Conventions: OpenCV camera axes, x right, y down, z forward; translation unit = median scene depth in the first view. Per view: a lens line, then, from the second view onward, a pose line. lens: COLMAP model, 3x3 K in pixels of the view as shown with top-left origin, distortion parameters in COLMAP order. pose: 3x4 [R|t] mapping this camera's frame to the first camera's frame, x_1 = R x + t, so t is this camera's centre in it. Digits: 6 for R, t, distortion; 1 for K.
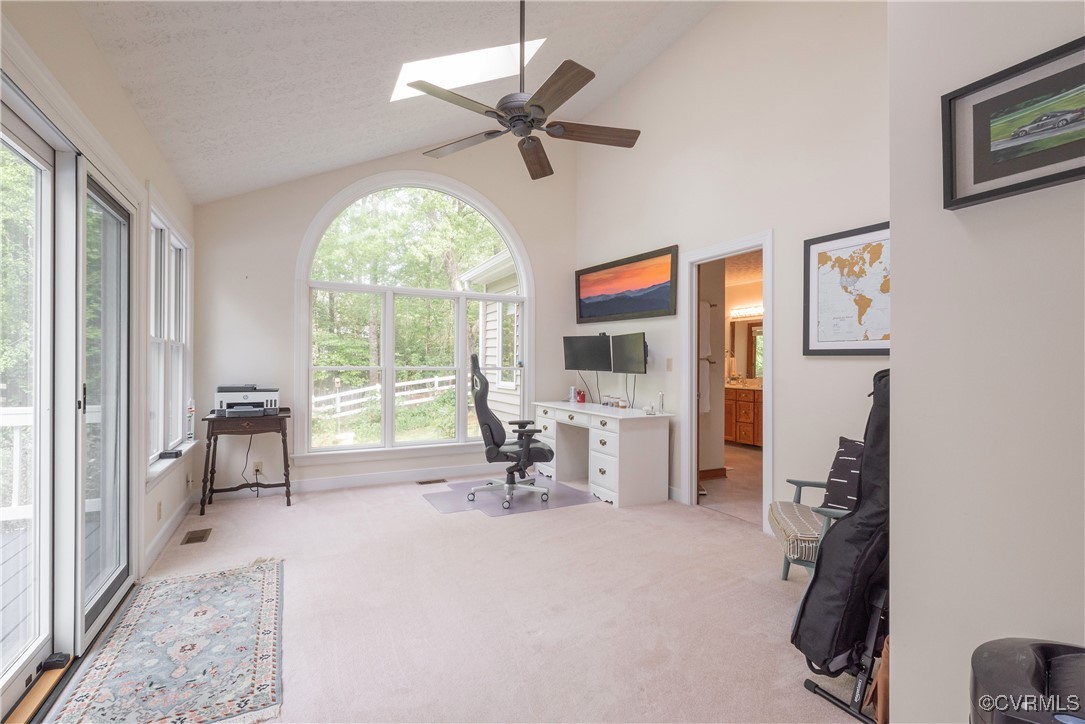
lens RADIAL K [[485.0, 0, 542.3], [0, 485.0, 363.6], [0, 0, 1]] dist [-0.002349, 0.001474]
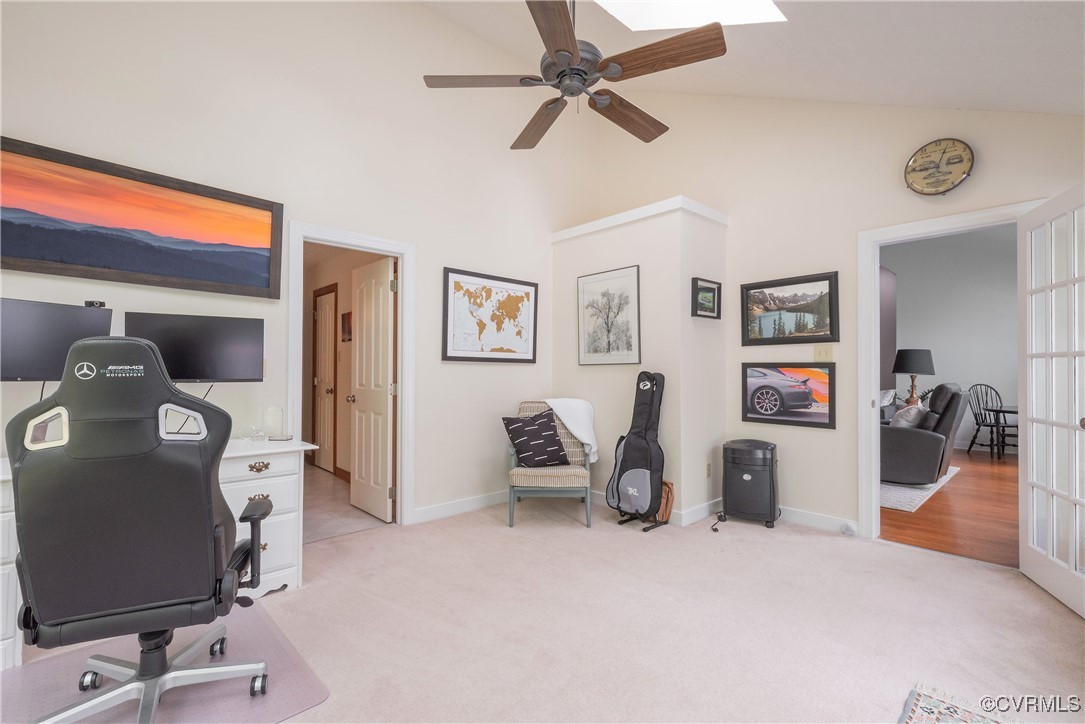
lens RADIAL K [[485.0, 0, 542.4], [0, 485.0, 364.6], [0, 0, 1]] dist [-0.002349, 0.001474]
pose [[-0.256931, 0.001008, 0.966429, -0.747687], [-0.009109, 0.999953, -0.003465, -0.005184], [-0.966387, -0.009693, -0.256910, 1.136018]]
